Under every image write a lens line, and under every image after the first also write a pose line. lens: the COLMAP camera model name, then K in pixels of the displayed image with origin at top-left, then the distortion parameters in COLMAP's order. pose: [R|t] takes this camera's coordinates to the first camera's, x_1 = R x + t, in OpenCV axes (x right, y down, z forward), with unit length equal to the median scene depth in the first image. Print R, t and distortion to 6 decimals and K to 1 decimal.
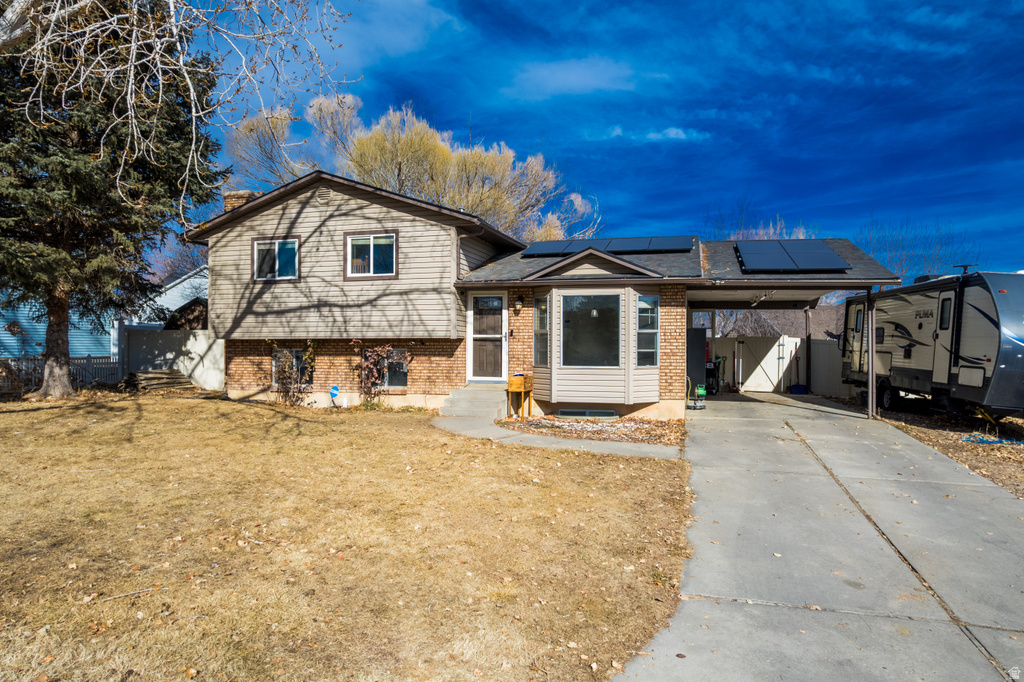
lens RADIAL K [[652.0, 0, 516.5], [0, 652.0, 349.1], [0, 0, 1]] dist [-0.073644, 0.064584]
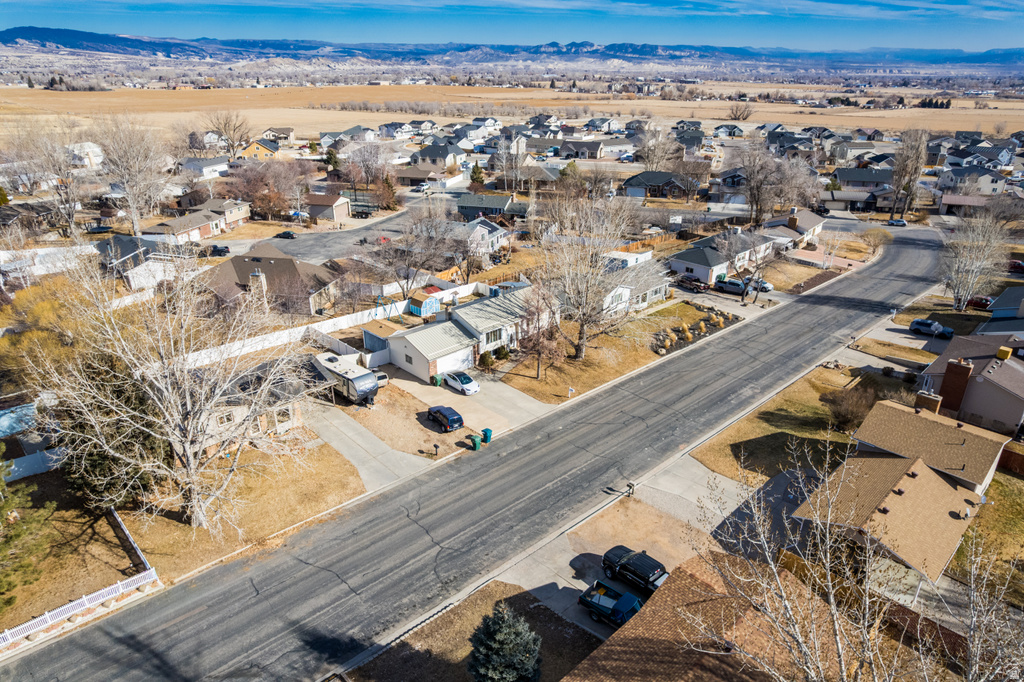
lens RADIAL K [[652.0, 0, 516.5], [0, 652.0, 349.1], [0, 0, 1]] dist [-0.073644, 0.064584]
pose [[0.507289, -0.358761, 0.783548, -2.067931], [0.006620, 0.910821, 0.412749, -1.967990], [-0.861750, -0.204196, 0.464425, -1.997807]]
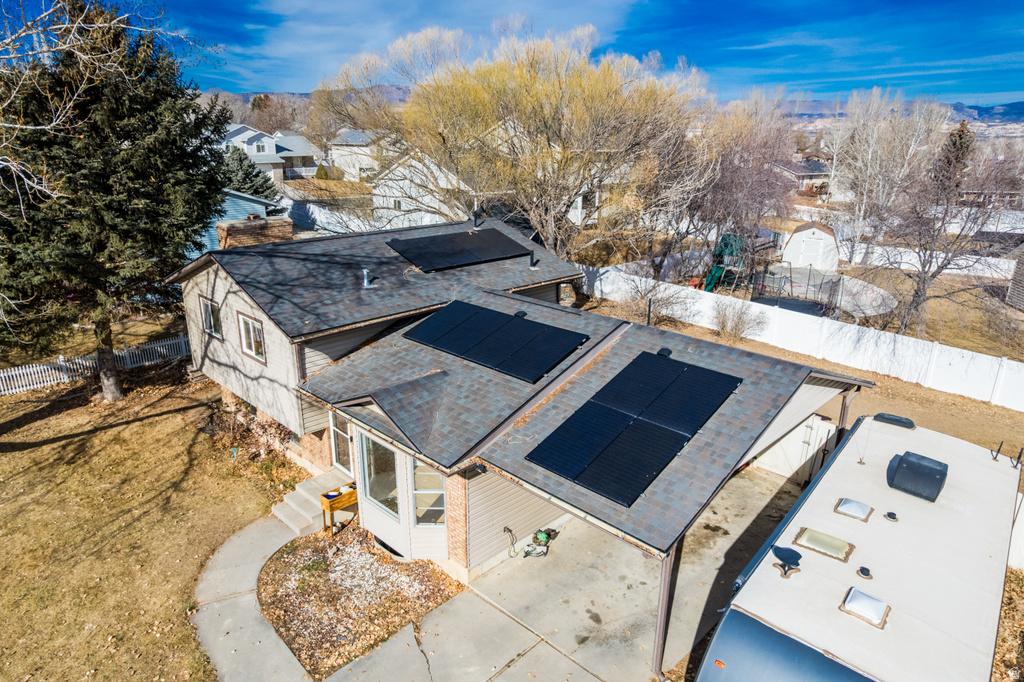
lens RADIAL K [[652.0, 0, 516.5], [0, 652.0, 349.1], [0, 0, 1]] dist [-0.073644, 0.064584]
pose [[0.869801, 0.159626, -0.466869, 0.629480], [-0.007219, 0.950237, 0.311443, -0.448970], [0.493351, -0.267523, 0.827669, 0.339310]]
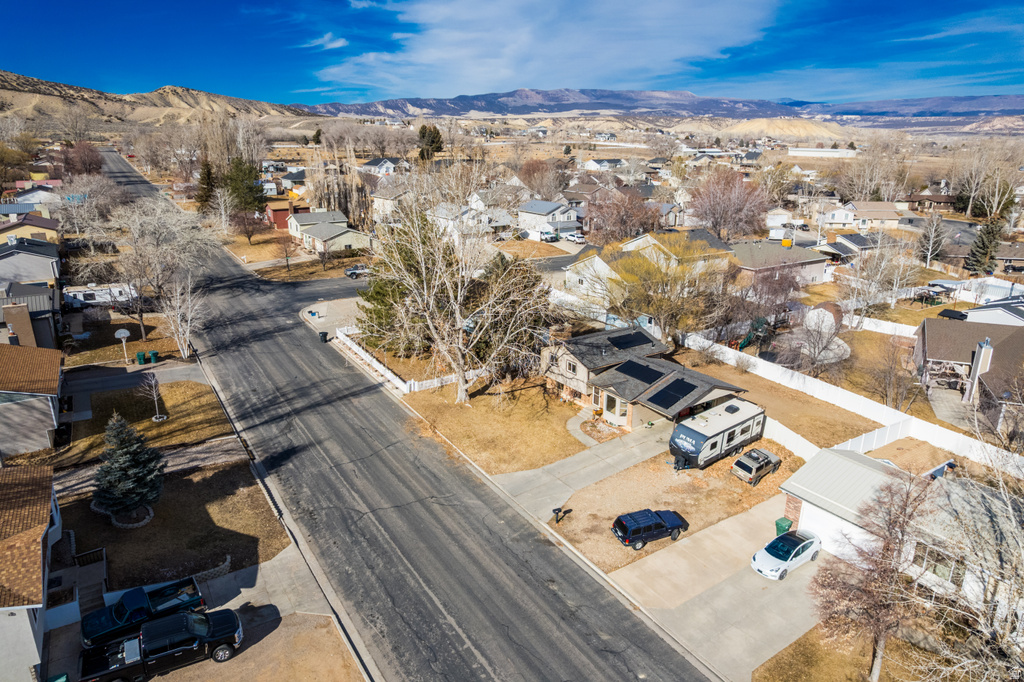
lens RADIAL K [[652.0, 0, 516.5], [0, 652.0, 349.1], [0, 0, 1]] dist [-0.073644, 0.064584]
pose [[0.755368, 0.201346, -0.623602, 1.845338], [0.001056, 0.951251, 0.308416, -1.391349], [0.655300, -0.233626, 0.718332, -1.871315]]
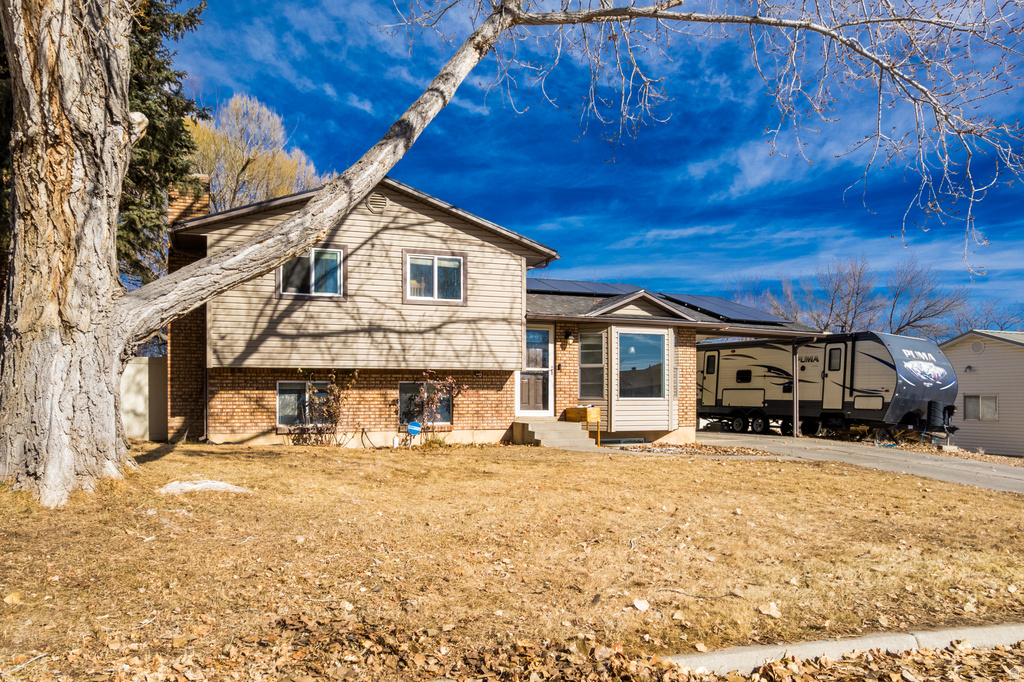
lens RADIAL K [[742.3, 0, 477.5], [0, 742.3, 406.4], [0, 0, 1]] dist [-0.048002, 0.001829]
pose [[0.823309, -0.007510, 0.567543, -0.755680], [0.004330, 0.999966, 0.006951, 0.028467], [-0.567576, -0.003265, 0.823314, 0.109148]]
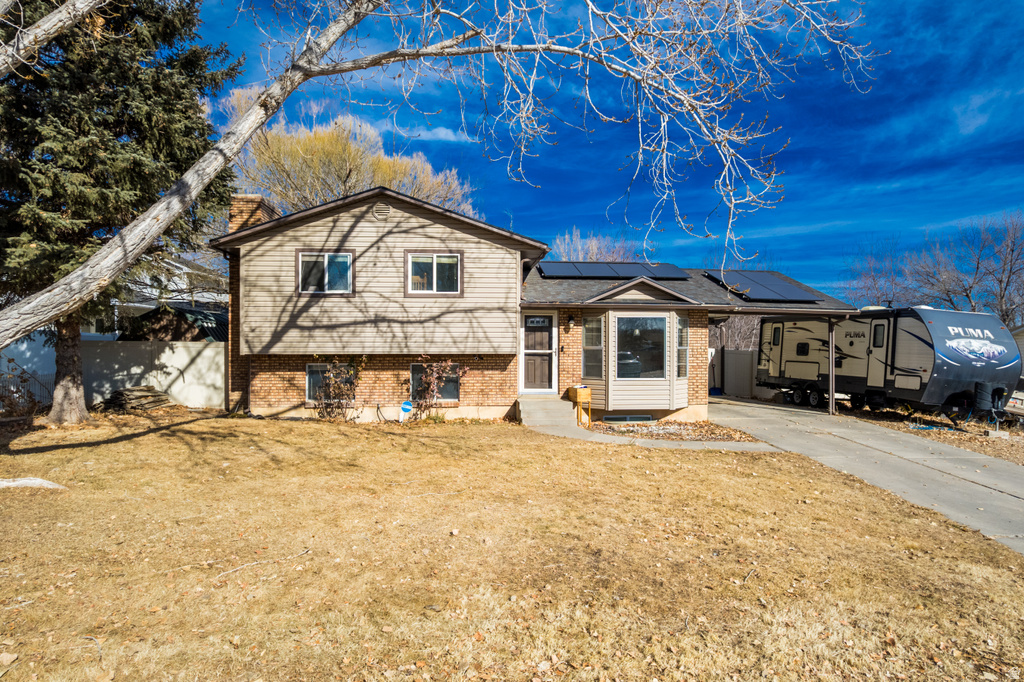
lens RADIAL K [[652.0, 0, 516.5], [0, 652.0, 349.1], [0, 0, 1]] dist [-0.073644, 0.064584]
pose [[0.940377, -0.001011, 0.340134, -0.447269], [0.001022, 0.999999, 0.000147, -0.023852], [-0.340134, 0.000210, 0.940377, -0.018318]]
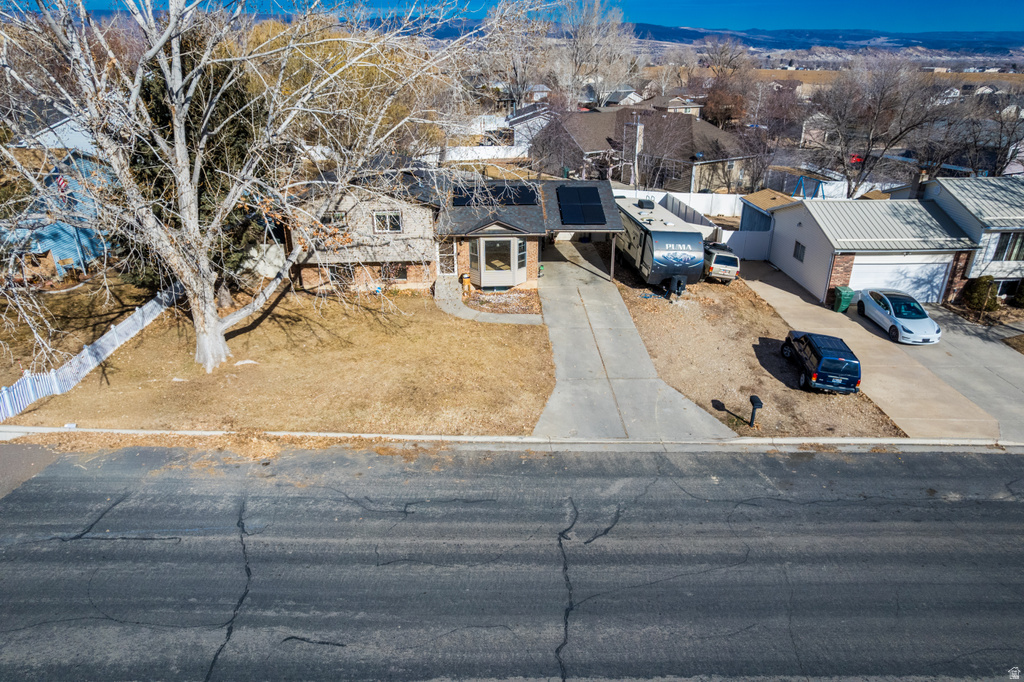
lens RADIAL K [[652.0, 0, 516.5], [0, 652.0, 349.1], [0, 0, 1]] dist [-0.073644, 0.064584]
pose [[0.954641, -0.130419, 0.267679, -0.422716], [0.007318, 0.908980, 0.416775, -0.606353], [-0.297670, -0.395912, 0.868704, -0.990210]]
